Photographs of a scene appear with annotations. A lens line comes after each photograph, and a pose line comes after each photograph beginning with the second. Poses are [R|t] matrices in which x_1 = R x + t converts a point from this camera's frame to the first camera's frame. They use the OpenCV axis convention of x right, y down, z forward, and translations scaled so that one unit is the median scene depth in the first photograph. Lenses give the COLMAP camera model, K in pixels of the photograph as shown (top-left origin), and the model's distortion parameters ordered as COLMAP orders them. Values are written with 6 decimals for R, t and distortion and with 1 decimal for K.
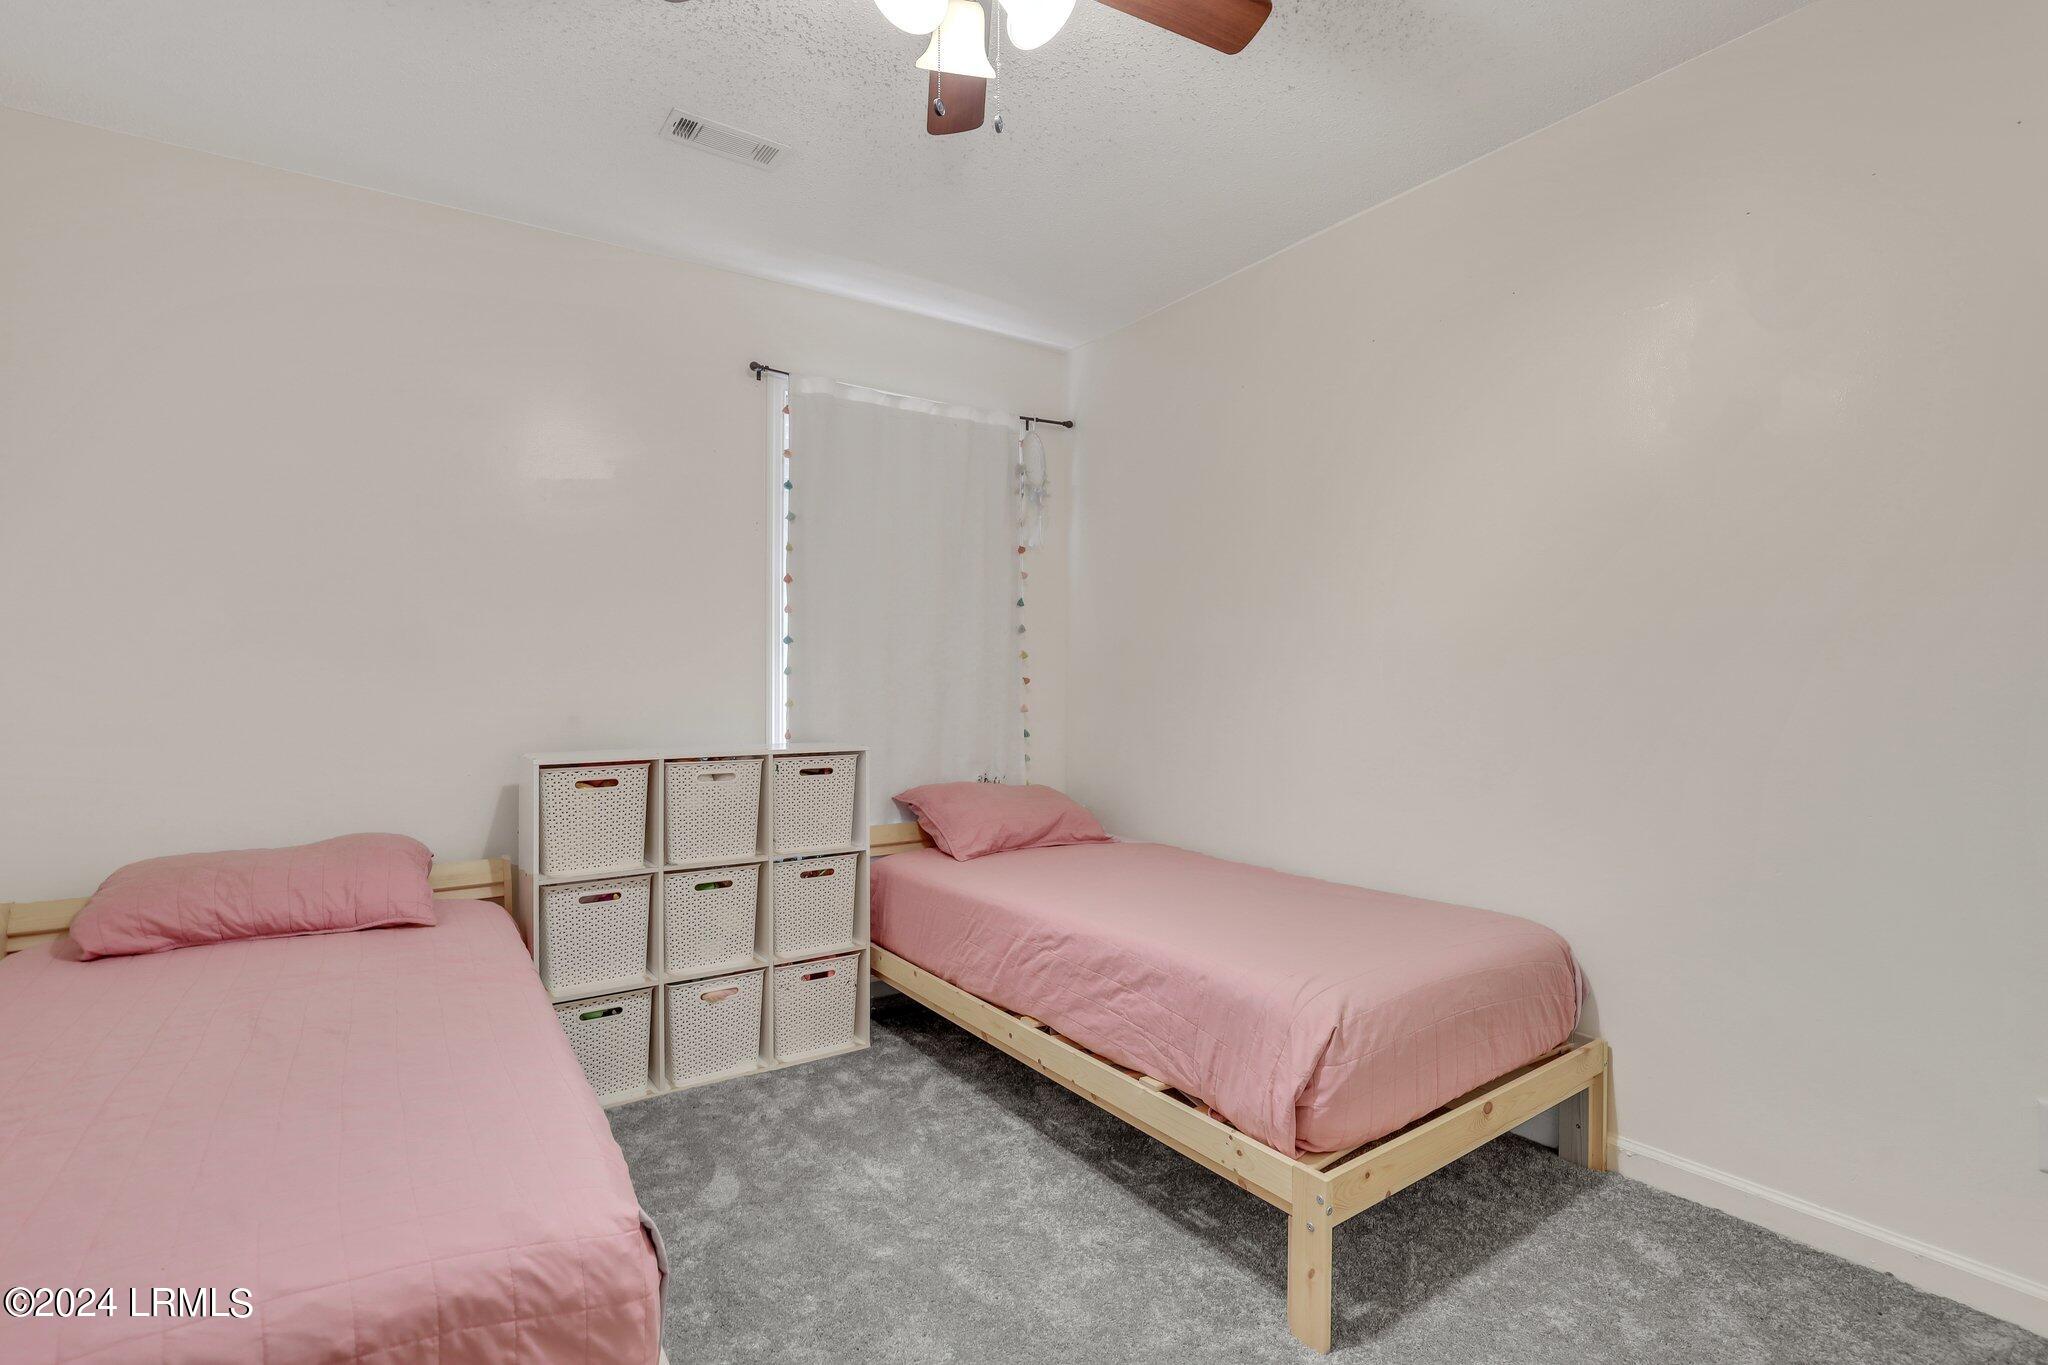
lens RADIAL K [[983.8, 0, 1024.0], [0, 983.8, 682.5], [0, 0, 1]] dist [-0.000048, 0.000620]
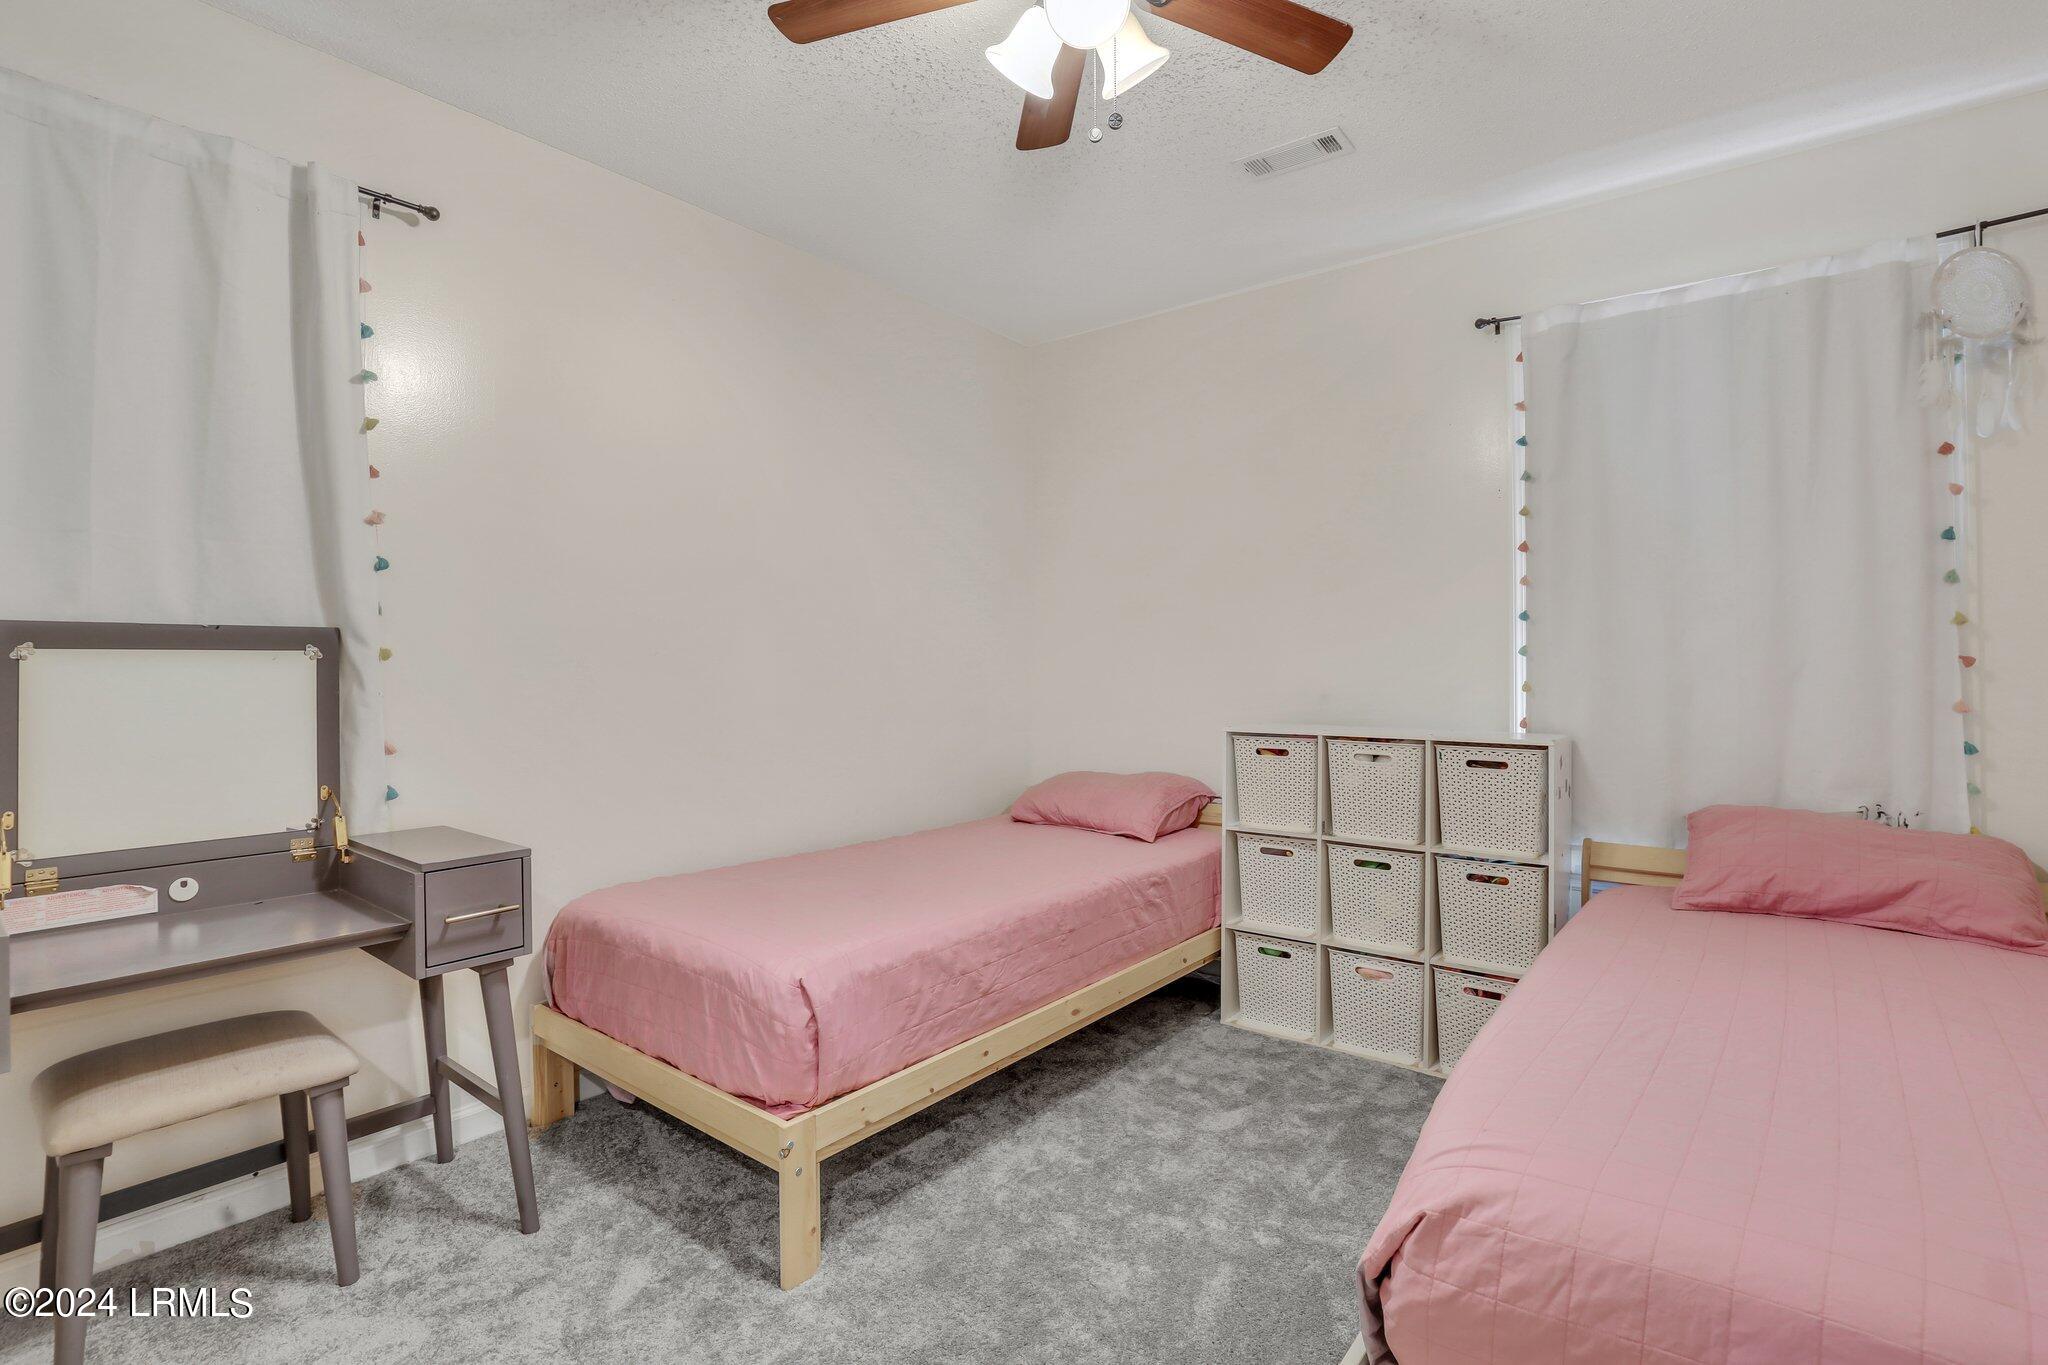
lens RADIAL K [[961.5, 0, 1031.2], [0, 961.5, 662.0], [0, 0, 1]] dist [0.000913, 0.000787]
pose [[0.307583, -0.002959, -0.951517, 0.511581], [0.000805, 0.999996, -0.002850, -0.000008], [0.951521, 0.000110, 0.307584, 0.354815]]
